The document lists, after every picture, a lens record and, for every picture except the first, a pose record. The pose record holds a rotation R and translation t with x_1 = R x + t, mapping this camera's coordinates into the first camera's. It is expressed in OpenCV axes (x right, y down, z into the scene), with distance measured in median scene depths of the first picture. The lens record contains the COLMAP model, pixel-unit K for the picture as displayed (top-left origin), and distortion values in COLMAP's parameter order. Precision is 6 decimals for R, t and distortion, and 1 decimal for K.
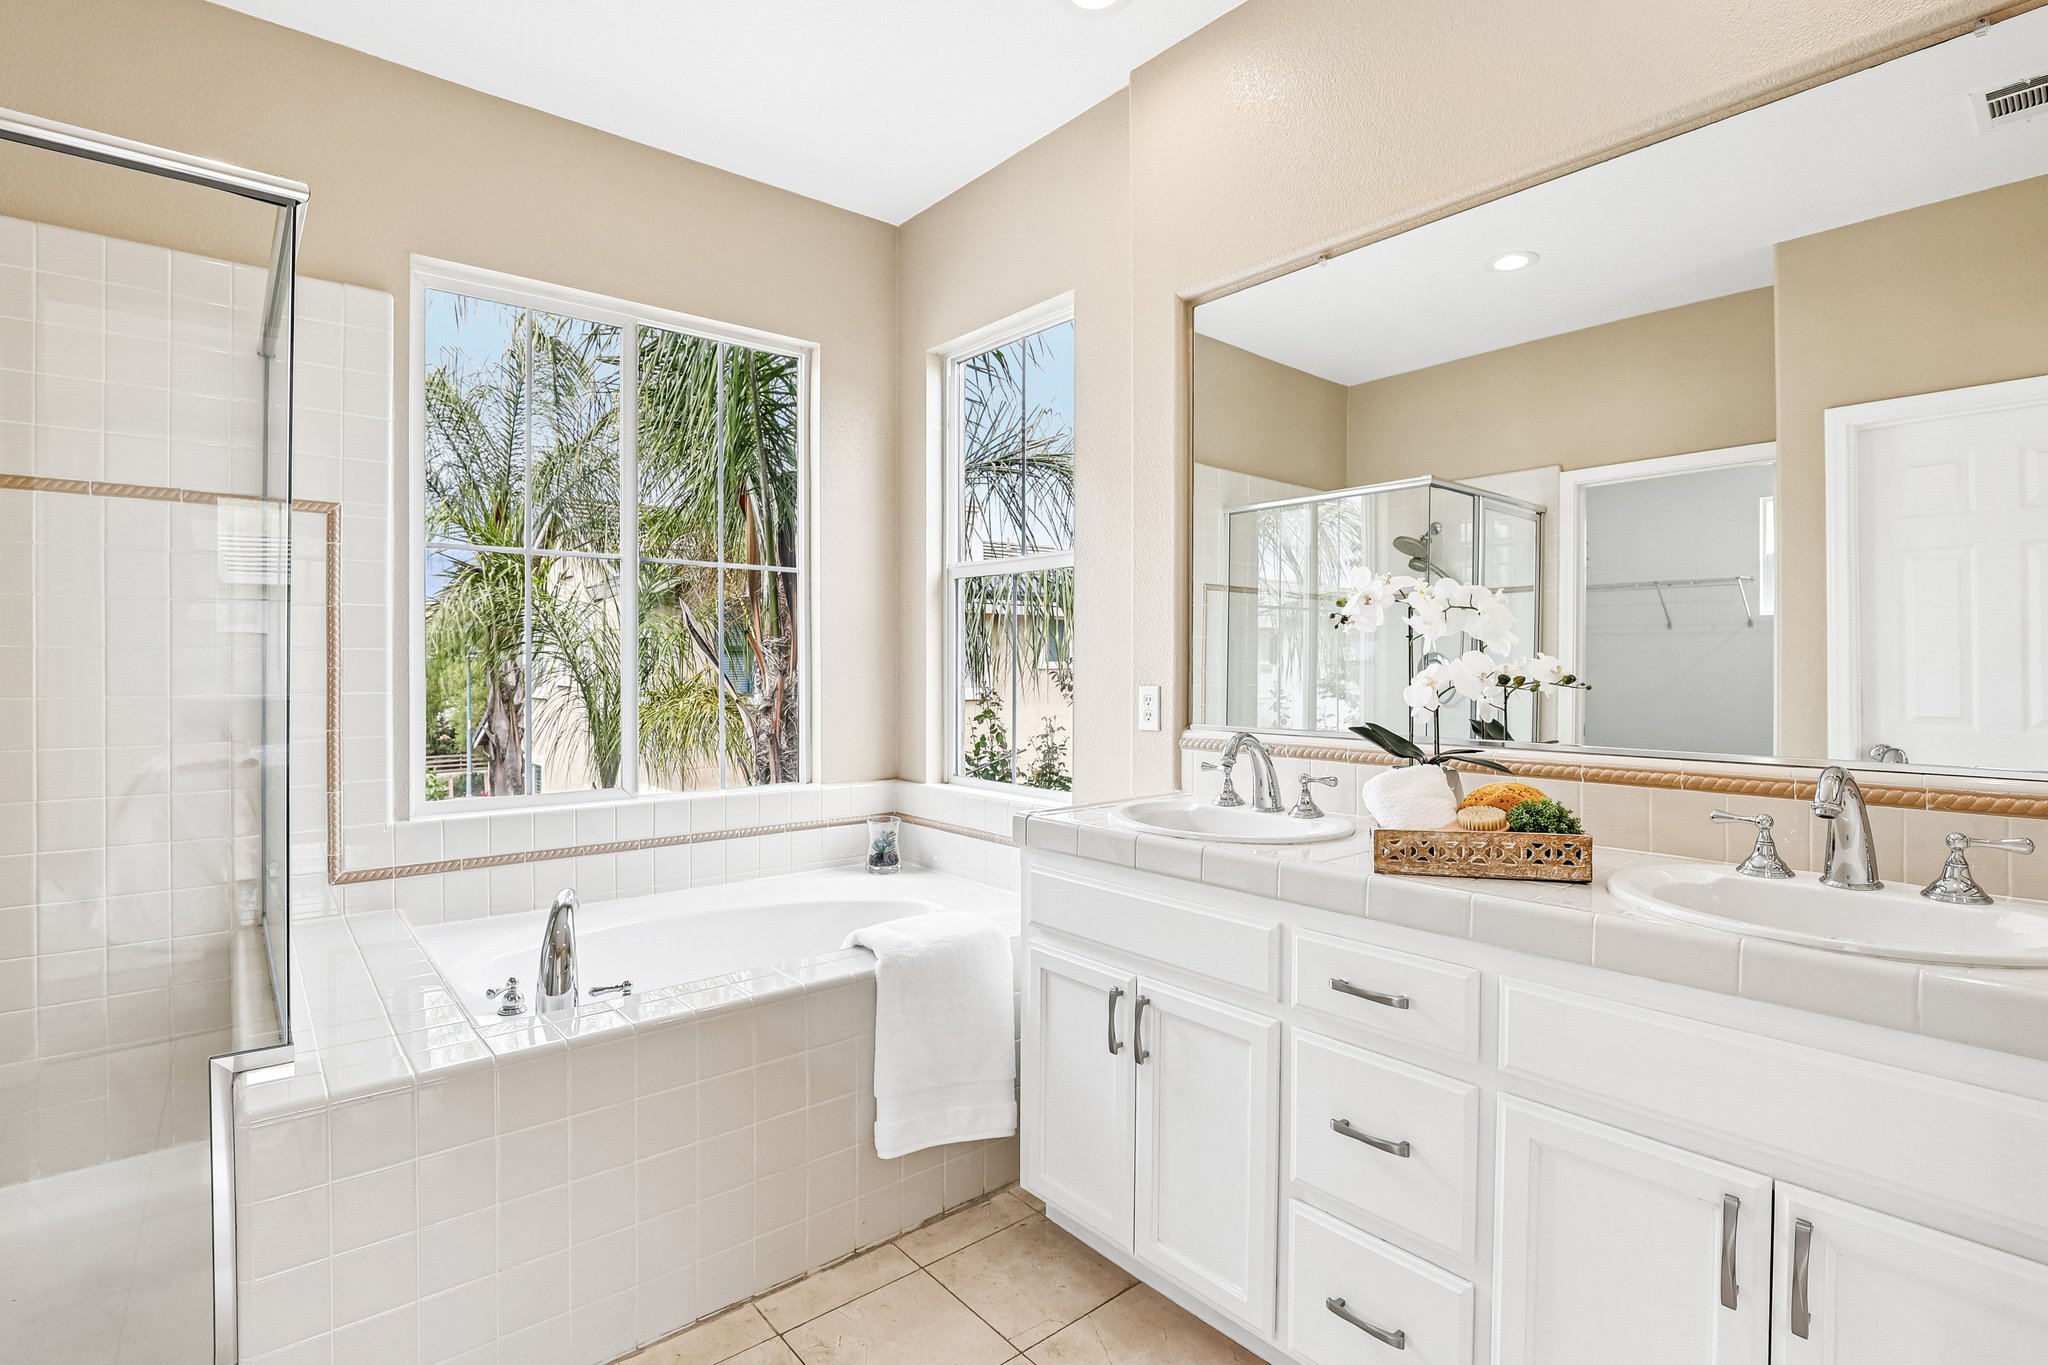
lens RADIAL K [[974.8, 0, 1028.4], [0, 974.8, 673.4], [0, 0, 1]] dist [-0.032321, 0.006399]
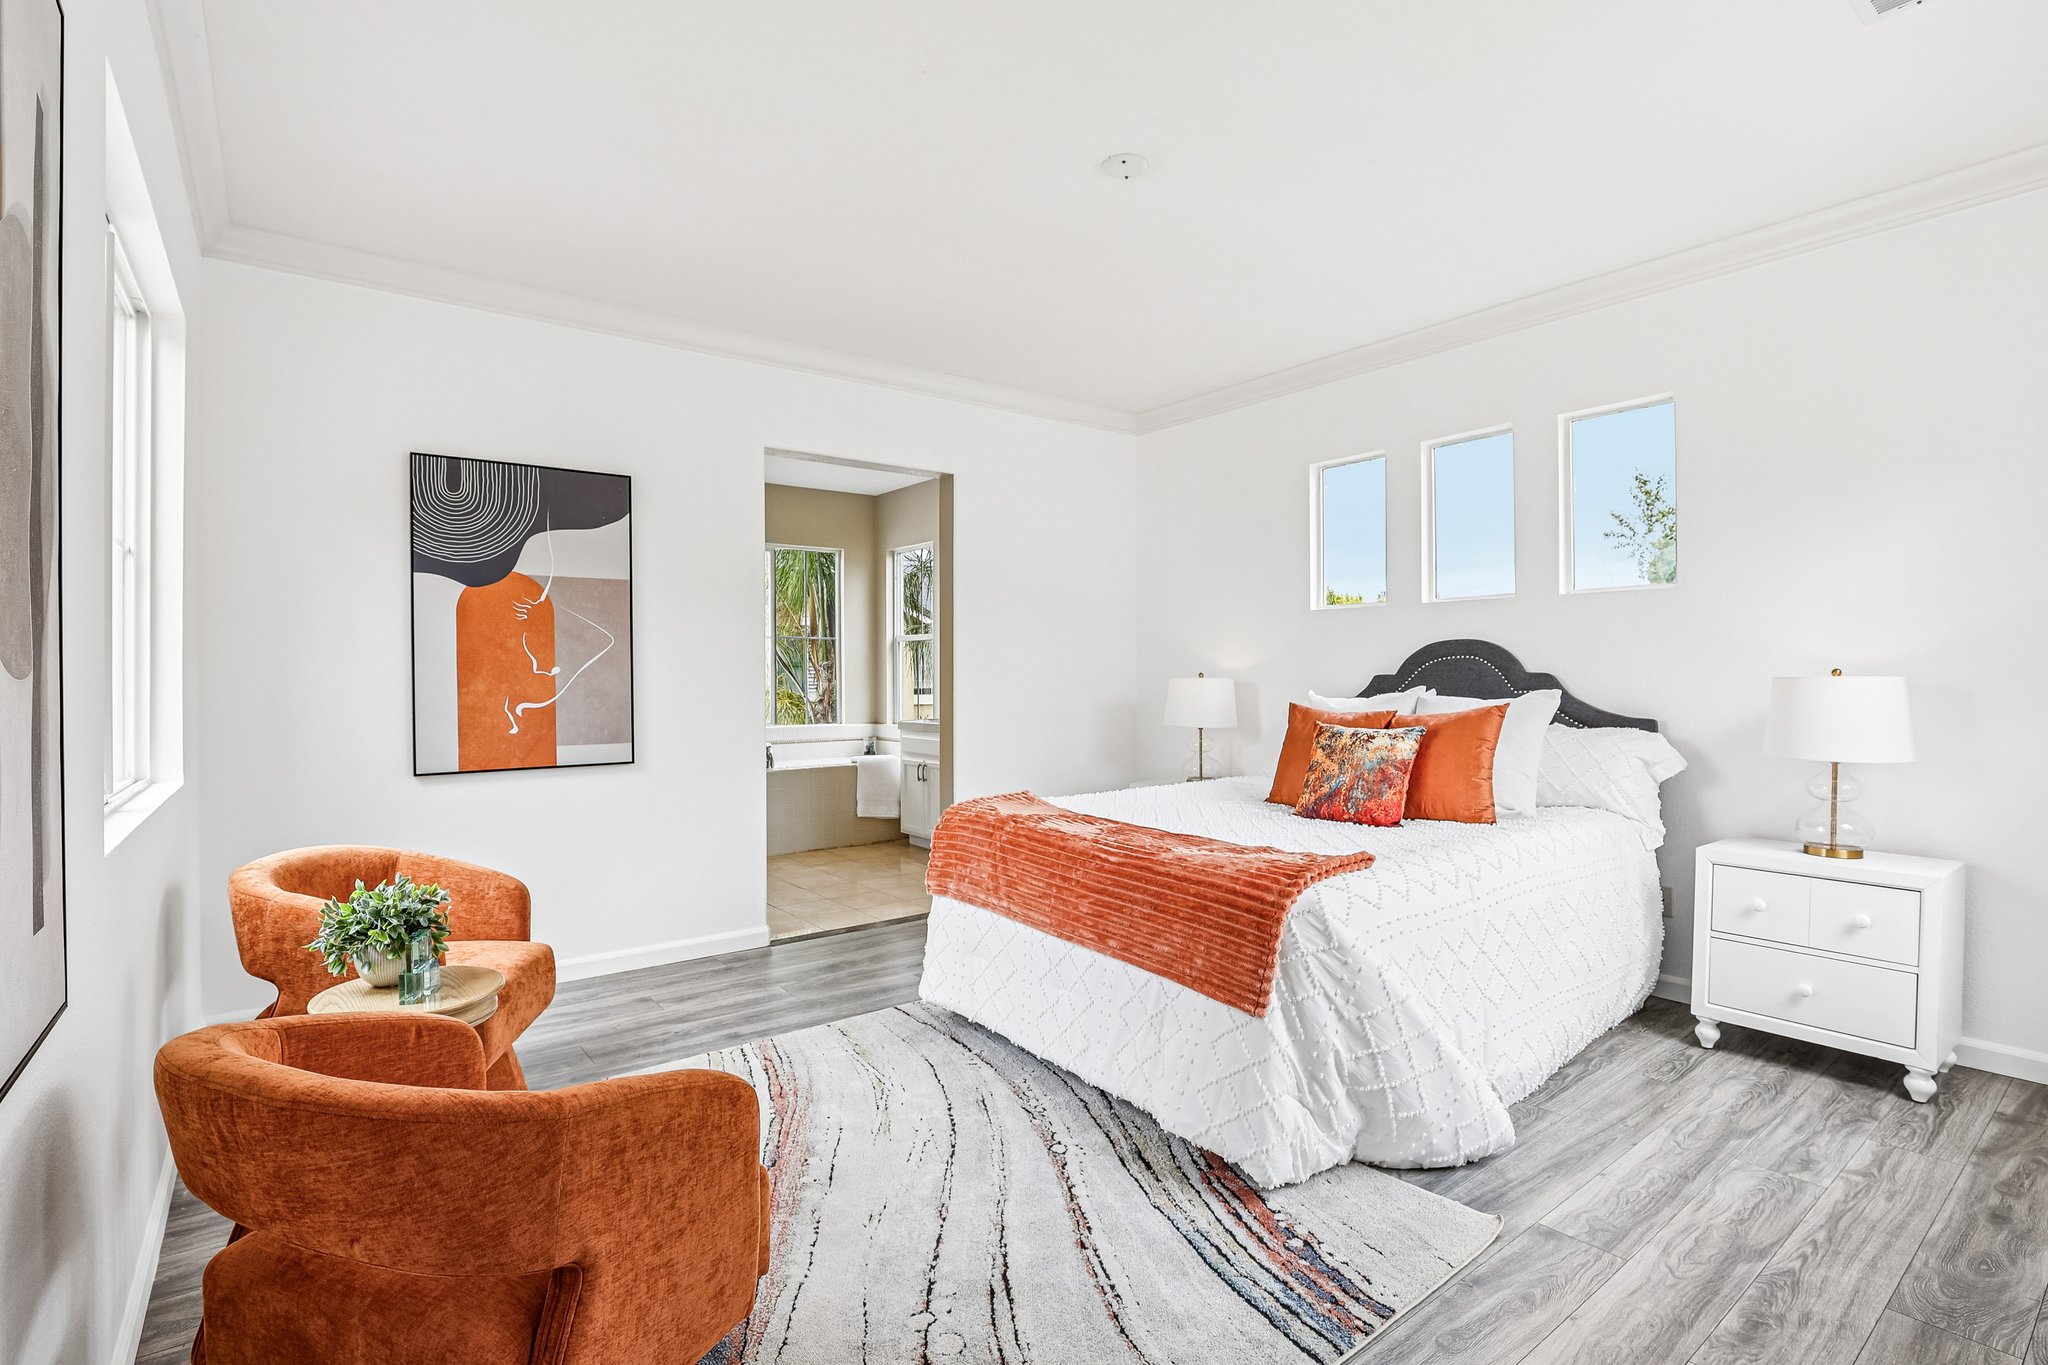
lens RADIAL K [[974.8, 0, 1023.1], [0, 974.8, 681.1], [0, 0, 1]] dist [-0.032321, 0.006399]
pose [[0.998801, -0.004802, -0.048720, 0.360479], [0.004783, 0.999988, -0.000520, 0.006117], [0.048722, 0.000286, 0.998812, -1.455957]]
